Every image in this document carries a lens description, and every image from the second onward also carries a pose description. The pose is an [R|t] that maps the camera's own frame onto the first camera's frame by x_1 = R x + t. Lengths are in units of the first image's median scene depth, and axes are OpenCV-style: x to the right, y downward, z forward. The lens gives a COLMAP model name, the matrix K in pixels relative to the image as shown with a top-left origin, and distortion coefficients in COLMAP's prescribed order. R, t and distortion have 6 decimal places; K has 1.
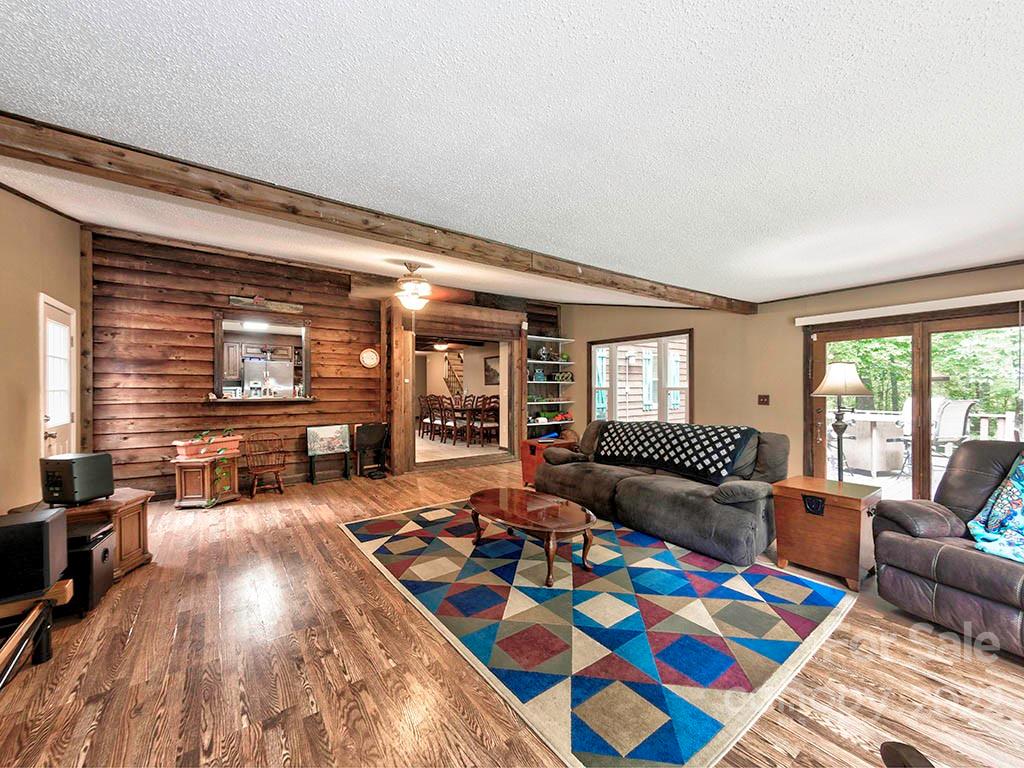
lens RADIAL K [[405.0, 0, 512.3], [0, 405.0, 392.3], [0, 0, 1]] dist [-0.000873, -0.000230]
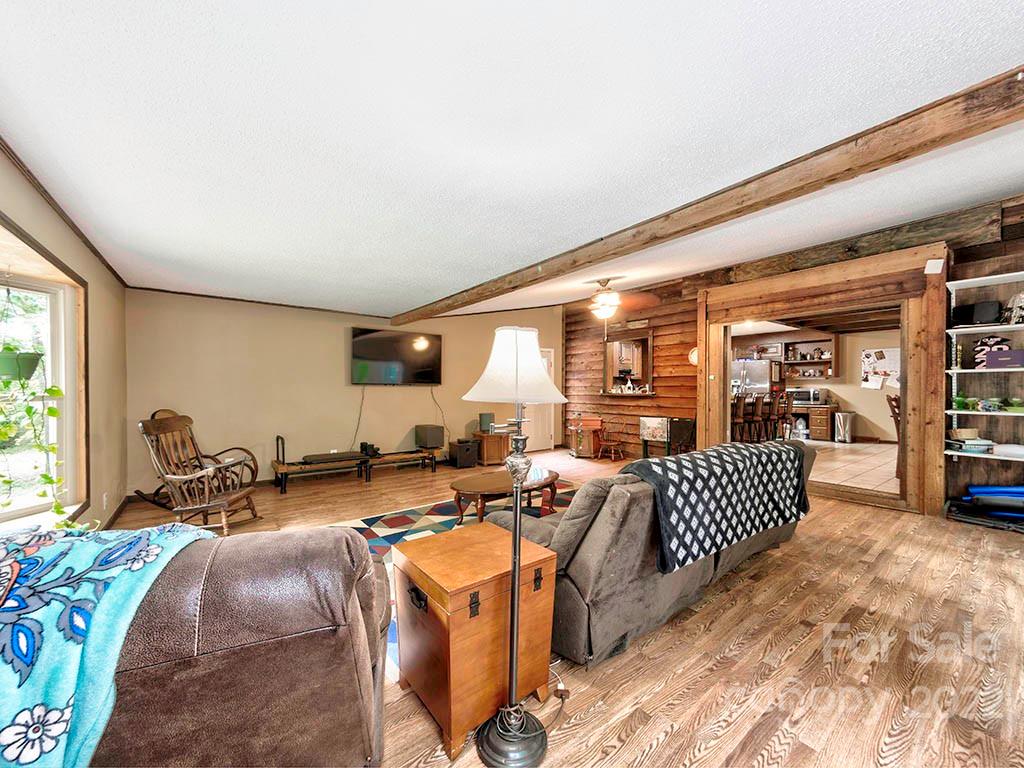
lens RADIAL K [[405.0, 0, 512.3], [0, 405.0, 392.3], [0, 0, 1]] dist [-0.000873, -0.000230]
pose [[0.008123, 0.010426, -0.999913, 0.809972], [-0.004659, 0.999935, 0.010388, -0.001500], [0.999956, 0.004574, 0.008171, 0.630337]]
